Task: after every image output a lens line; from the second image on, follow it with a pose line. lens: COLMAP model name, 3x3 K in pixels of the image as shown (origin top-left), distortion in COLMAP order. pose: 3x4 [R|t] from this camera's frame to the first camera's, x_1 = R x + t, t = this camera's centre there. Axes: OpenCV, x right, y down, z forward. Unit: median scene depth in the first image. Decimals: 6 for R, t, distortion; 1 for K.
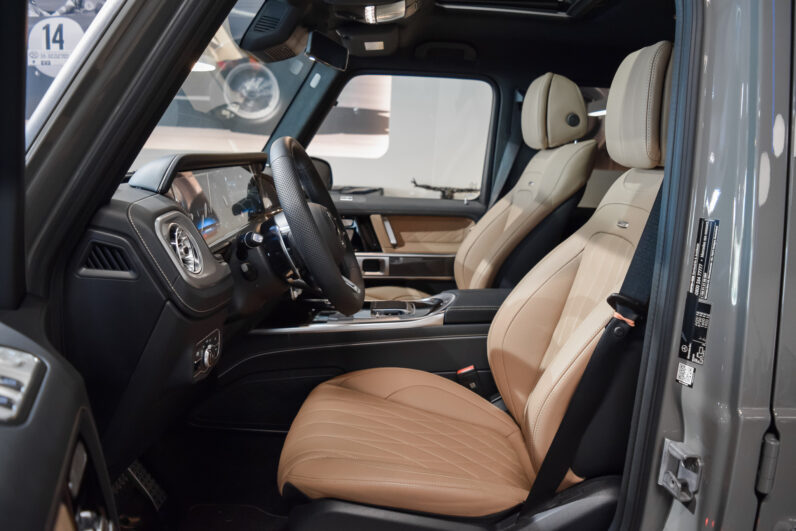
lens RADIAL K [[627.8, 0, 402.9], [0, 627.8, 256.7], [0, 0, 1]] dist [-0.079944, 0.003016]
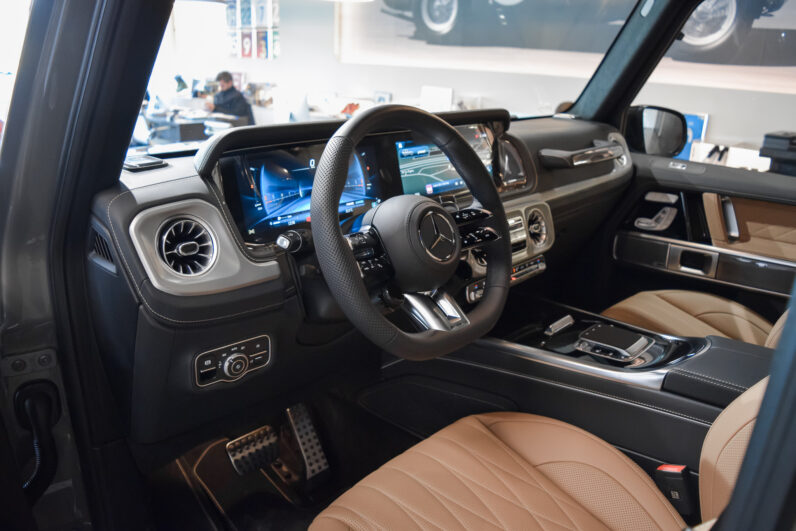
lens RADIAL K [[627.8, 0, 402.9], [0, 627.8, 256.7], [0, 0, 1]] dist [-0.079944, 0.003016]
pose [[0.729755, 0.196141, -0.654970, 0.178144], [-0.114757, 0.979515, 0.165472, -0.071400], [0.674009, -0.045592, 0.737315, 0.230198]]
